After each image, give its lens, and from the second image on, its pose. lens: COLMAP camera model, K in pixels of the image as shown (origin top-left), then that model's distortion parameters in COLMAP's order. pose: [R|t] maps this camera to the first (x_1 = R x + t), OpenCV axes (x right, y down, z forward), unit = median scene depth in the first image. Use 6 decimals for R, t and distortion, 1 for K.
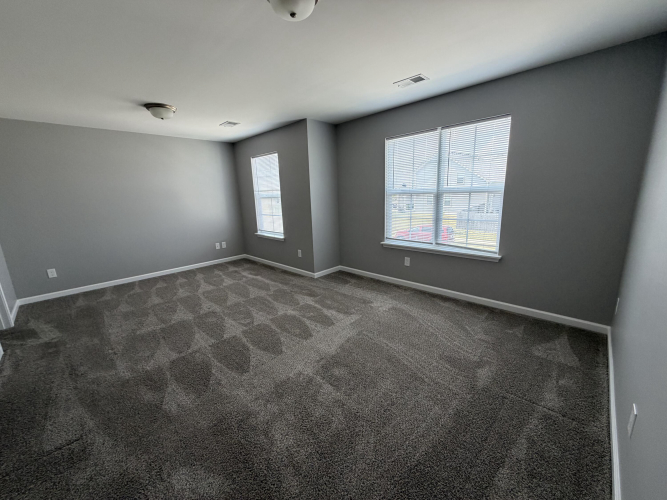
lens RADIAL K [[265.8, 0, 335.0], [0, 265.8, 251.2], [0, 0, 1]] dist [0.001475, -0.000316]
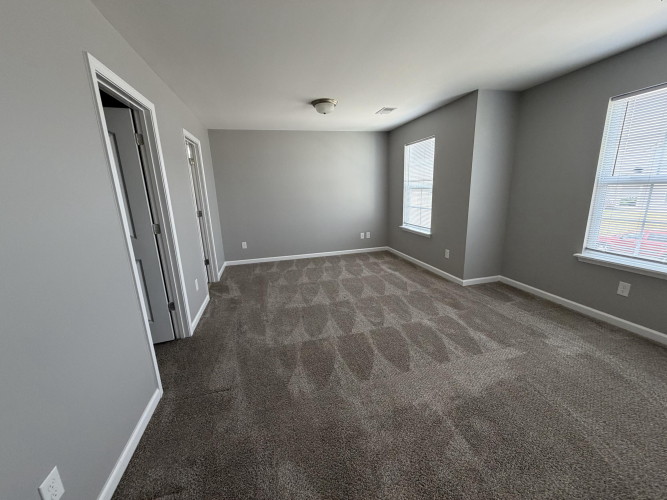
lens RADIAL K [[265.8, 0, 332.1], [0, 265.8, 249.0], [0, 0, 1]] dist [0.001475, -0.000316]
pose [[0.848272, 0.121255, -0.515492, -0.009592], [-0.107729, 0.992590, 0.056204, -0.020956], [0.518487, 0.007857, 0.855049, 0.098992]]
